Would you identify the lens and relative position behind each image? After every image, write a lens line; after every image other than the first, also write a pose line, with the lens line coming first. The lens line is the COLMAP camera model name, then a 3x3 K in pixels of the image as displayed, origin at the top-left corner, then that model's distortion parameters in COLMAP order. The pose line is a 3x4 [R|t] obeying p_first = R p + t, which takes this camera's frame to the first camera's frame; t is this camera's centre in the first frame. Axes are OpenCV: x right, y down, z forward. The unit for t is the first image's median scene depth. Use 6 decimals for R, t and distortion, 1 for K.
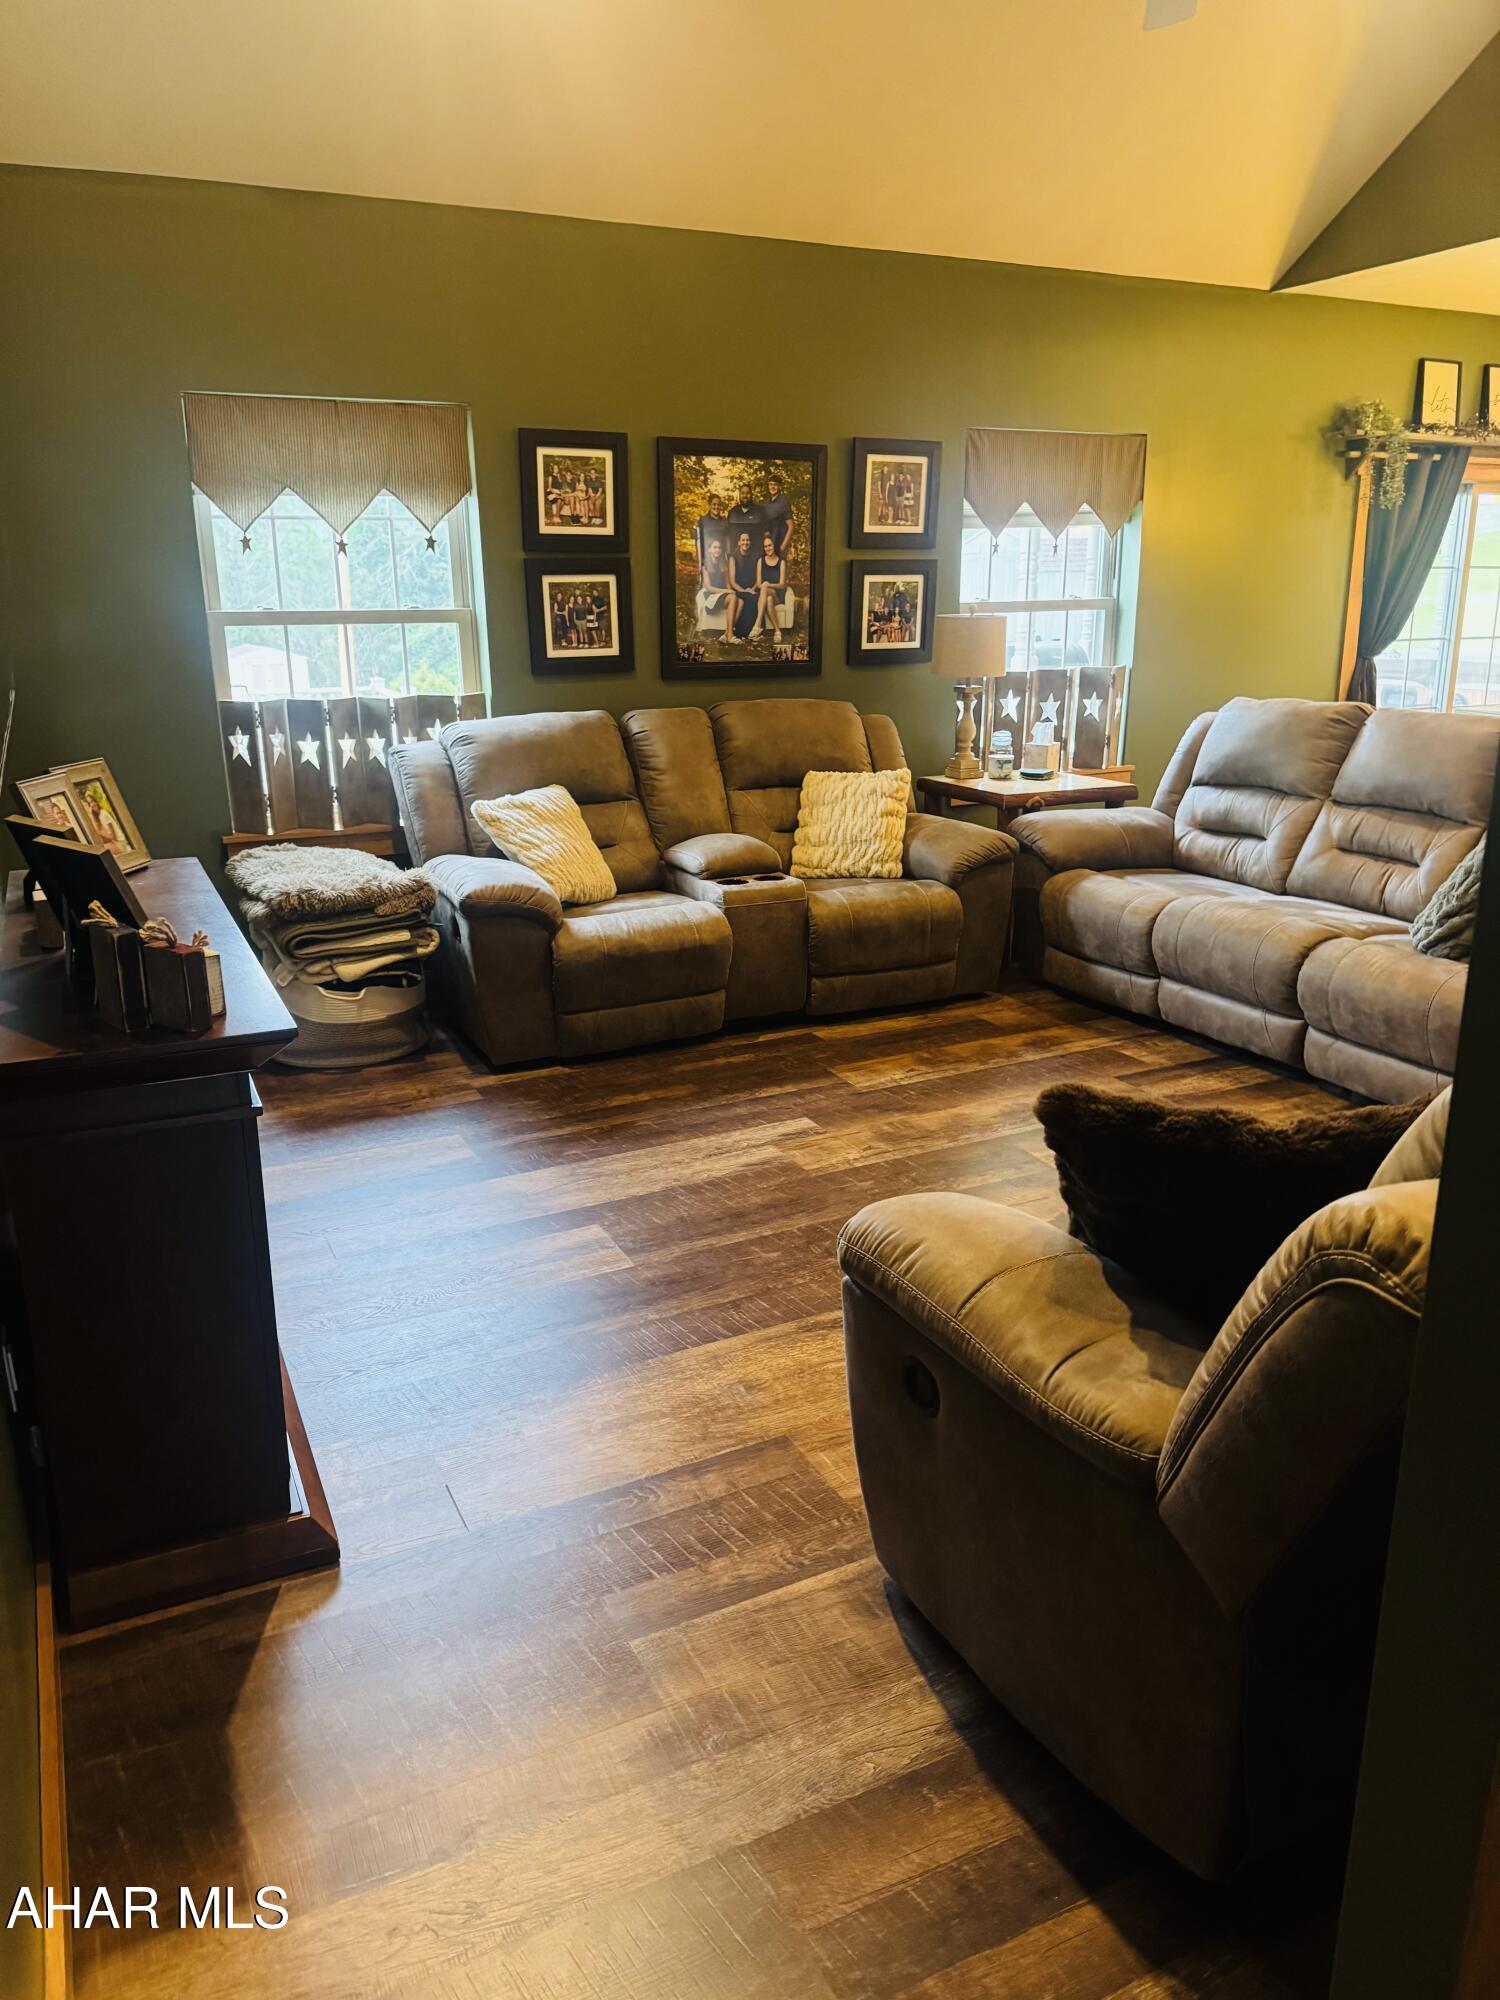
lens RADIAL K [[1399.8, 0, 751.7], [0, 1399.8, 1001.8], [0, 0, 1]] dist [0.070258, -0.083705]
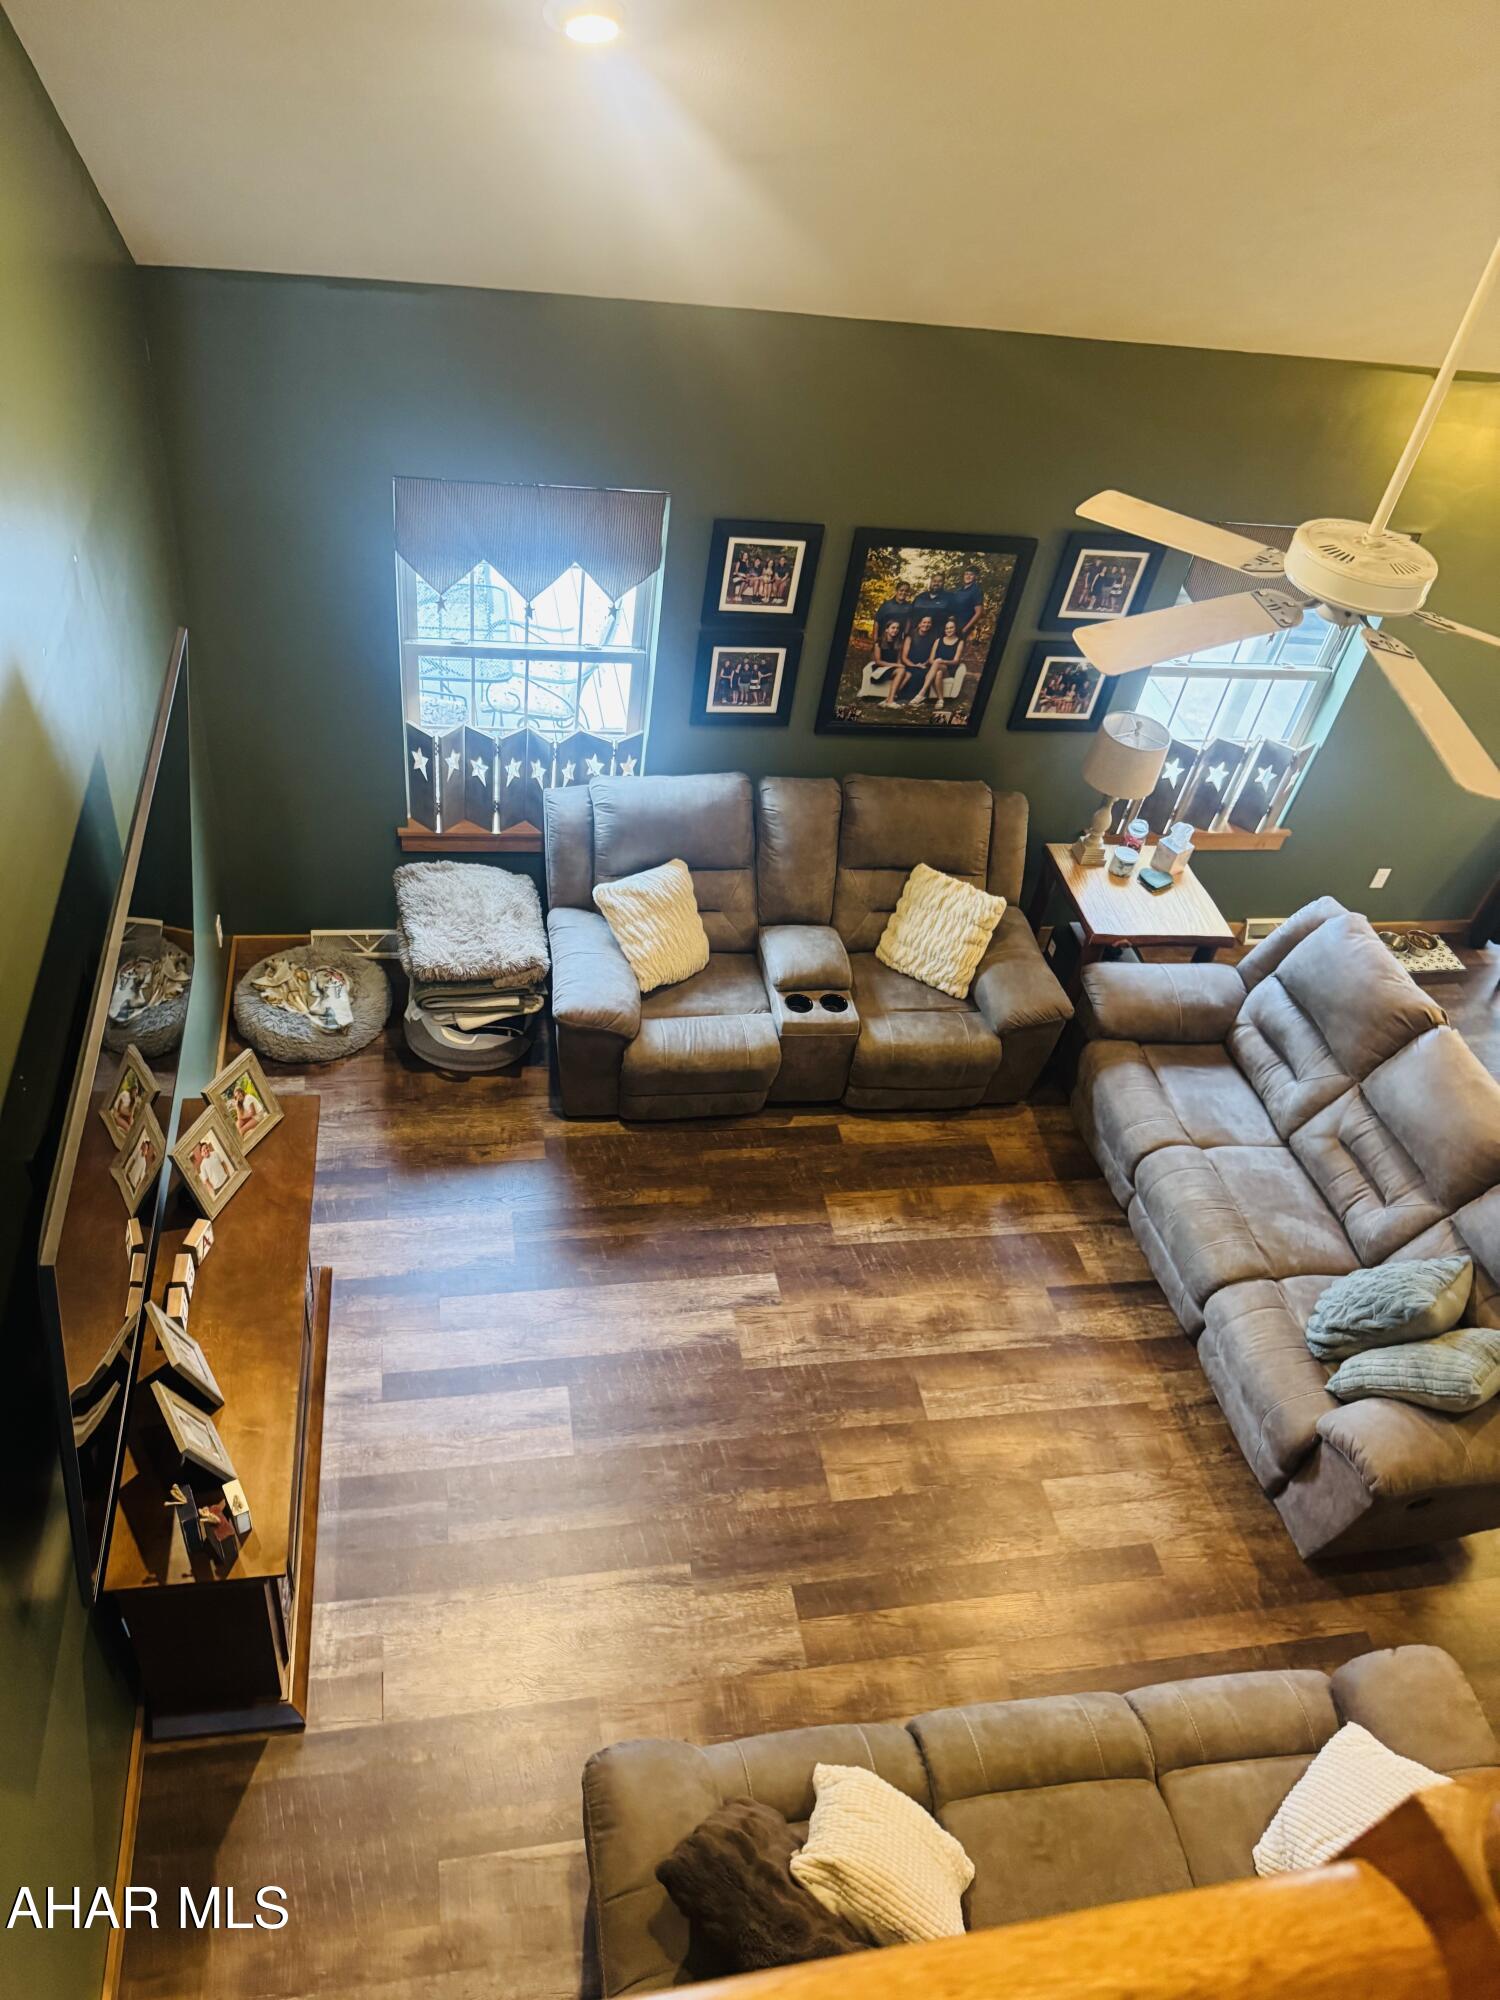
lens RADIAL K [[1399.8, 0, 732.6], [0, 1399.8, 1003.8], [0, 0, 1]] dist [0.070258, -0.083705]
pose [[0.950383, 0.287679, -0.118380, 0.066235], [-0.212401, 0.878112, 0.428725, -0.533511], [0.227286, -0.382309, 0.895646, -0.034893]]
